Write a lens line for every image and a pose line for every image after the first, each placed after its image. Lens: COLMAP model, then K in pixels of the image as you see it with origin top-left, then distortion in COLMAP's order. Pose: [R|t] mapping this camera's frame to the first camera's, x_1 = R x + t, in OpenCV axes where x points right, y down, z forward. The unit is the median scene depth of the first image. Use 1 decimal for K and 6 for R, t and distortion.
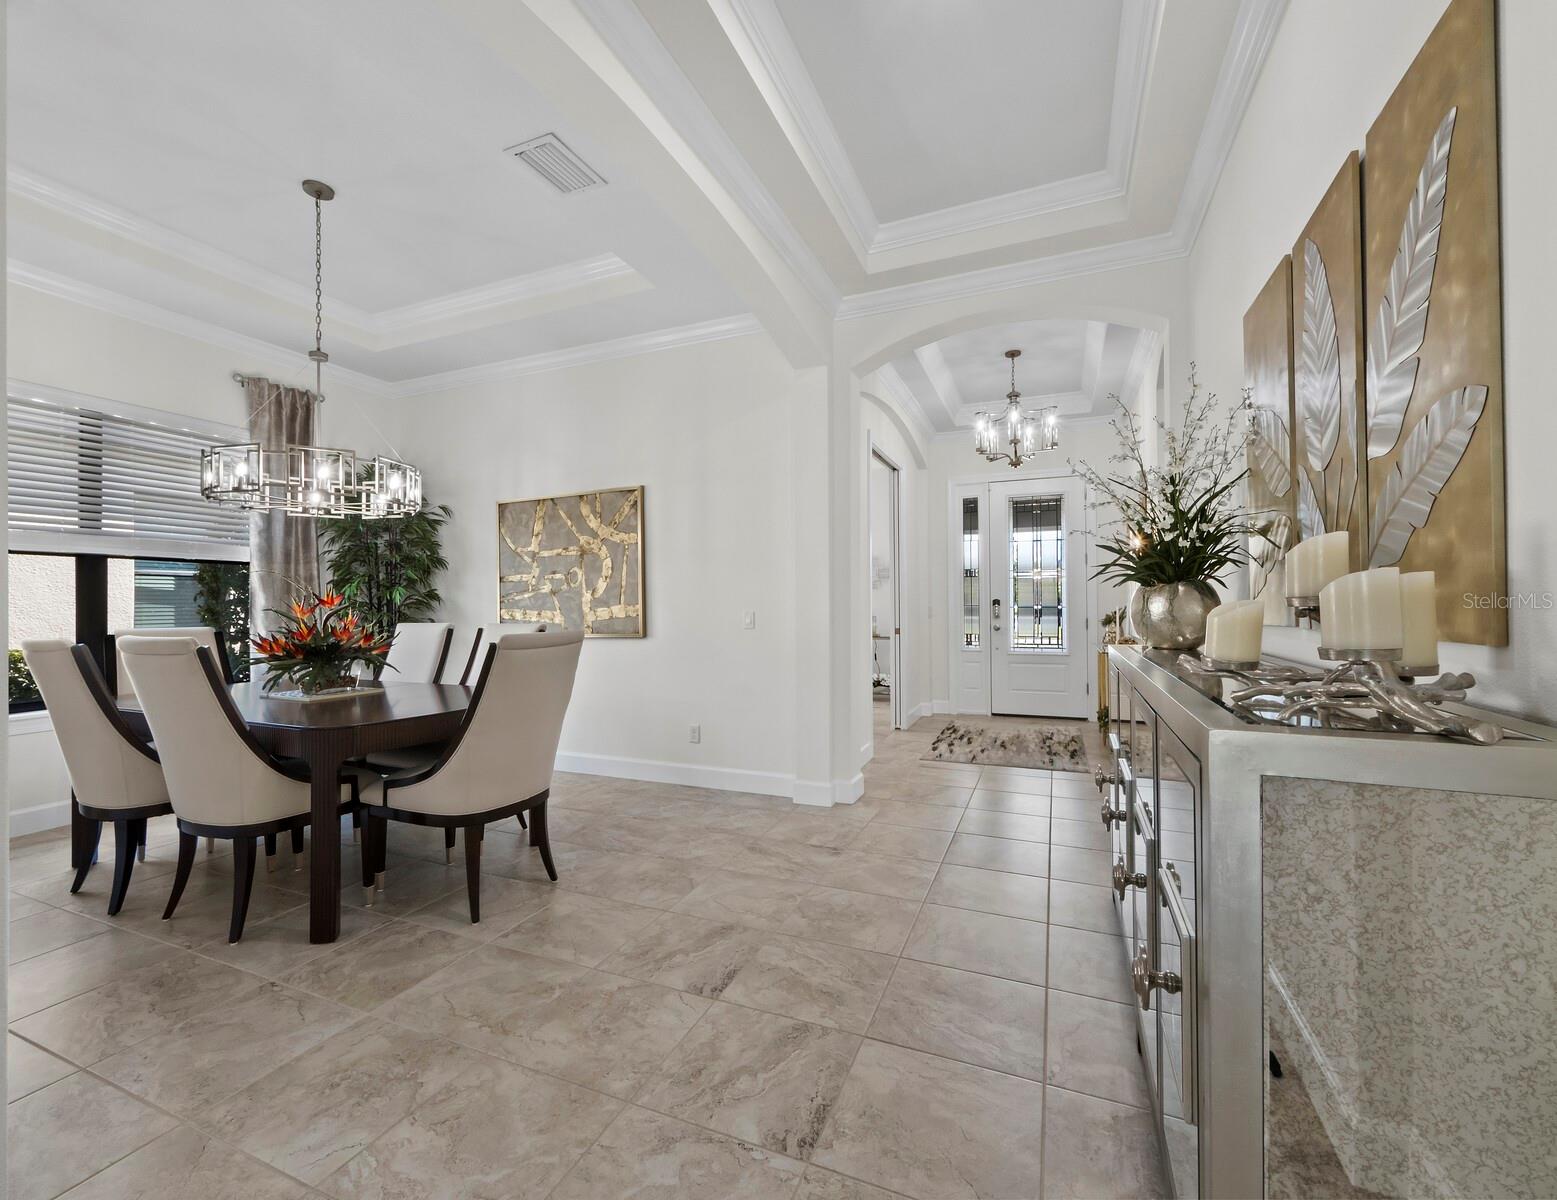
lens RADIAL K [[669.9, 0, 764.4], [0, 669.9, 592.6], [0, 0, 1]] dist [-0.001434, 0.000404]
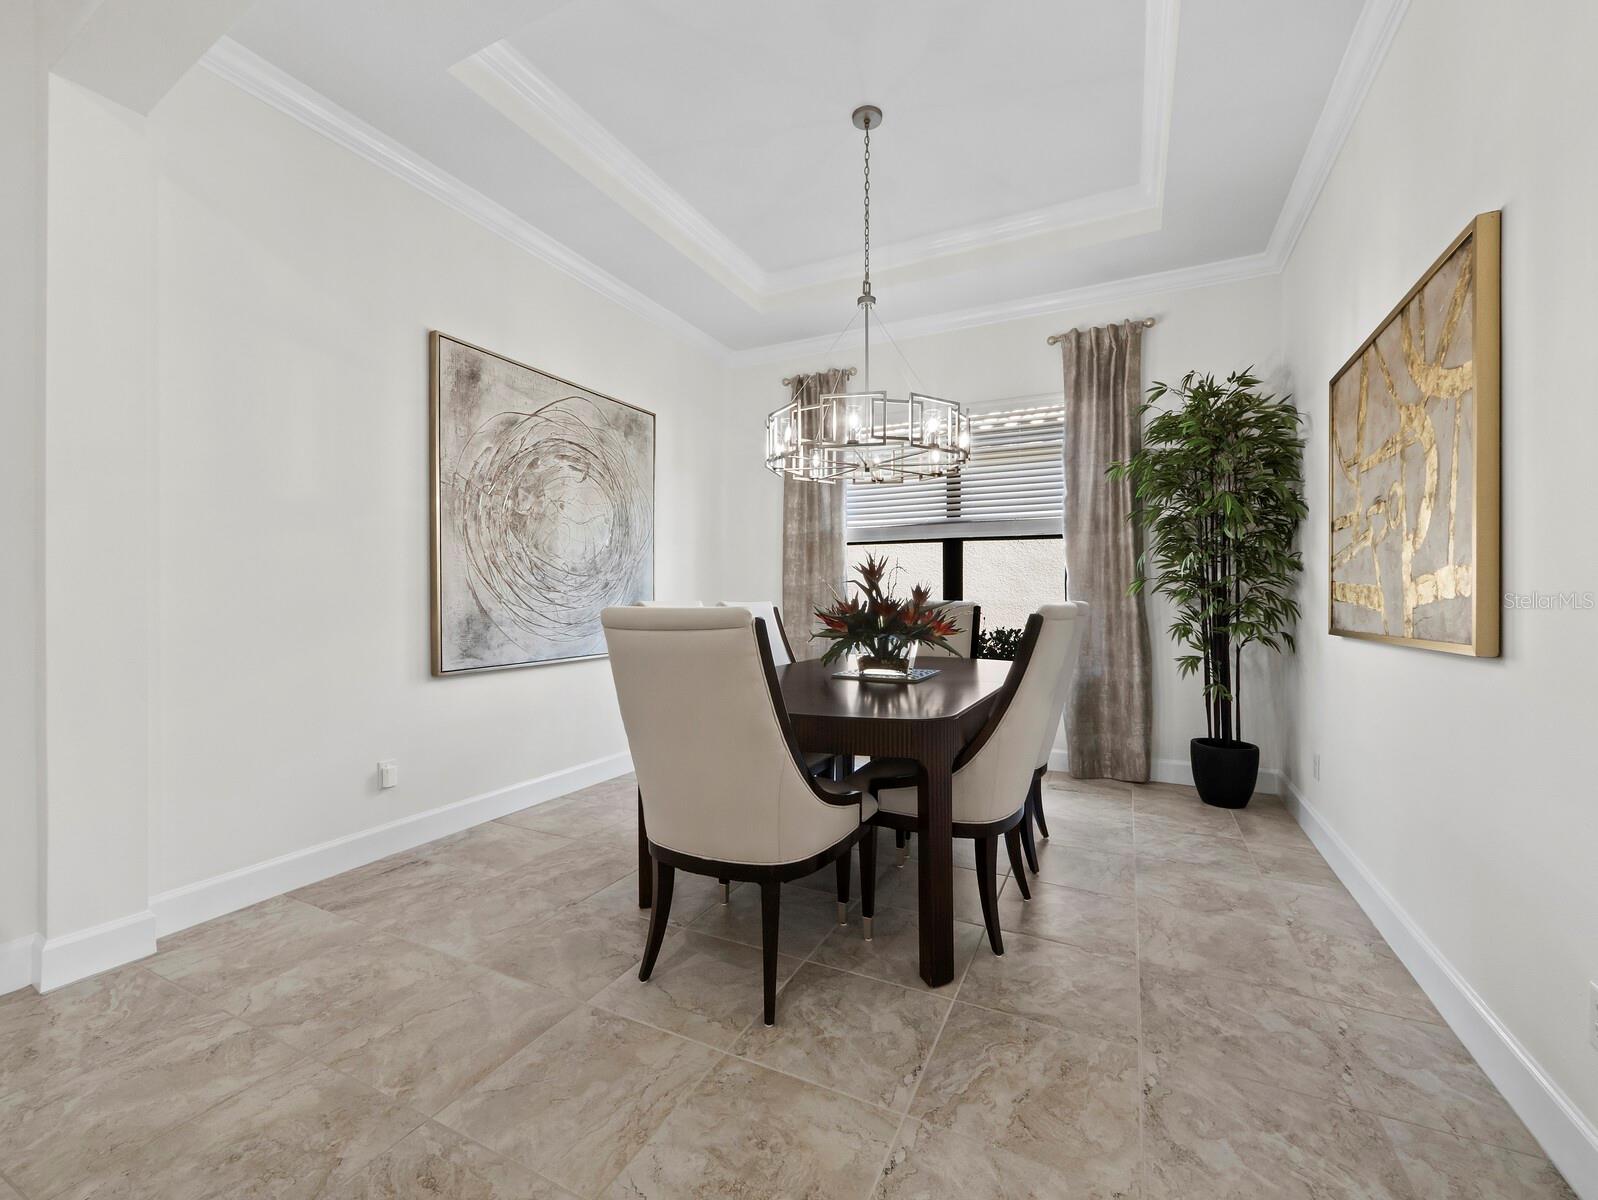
lens RADIAL K [[667.6, 0, 801.7], [0, 667.6, 594.0], [0, 0, 1]] dist [-0.000178, 0.000672]
pose [[-0.053284, 0.012135, -0.998506, 0.382682], [0.026538, 0.999590, 0.010732, 0.046040], [0.998227, -0.025926, -0.053584, 1.436400]]
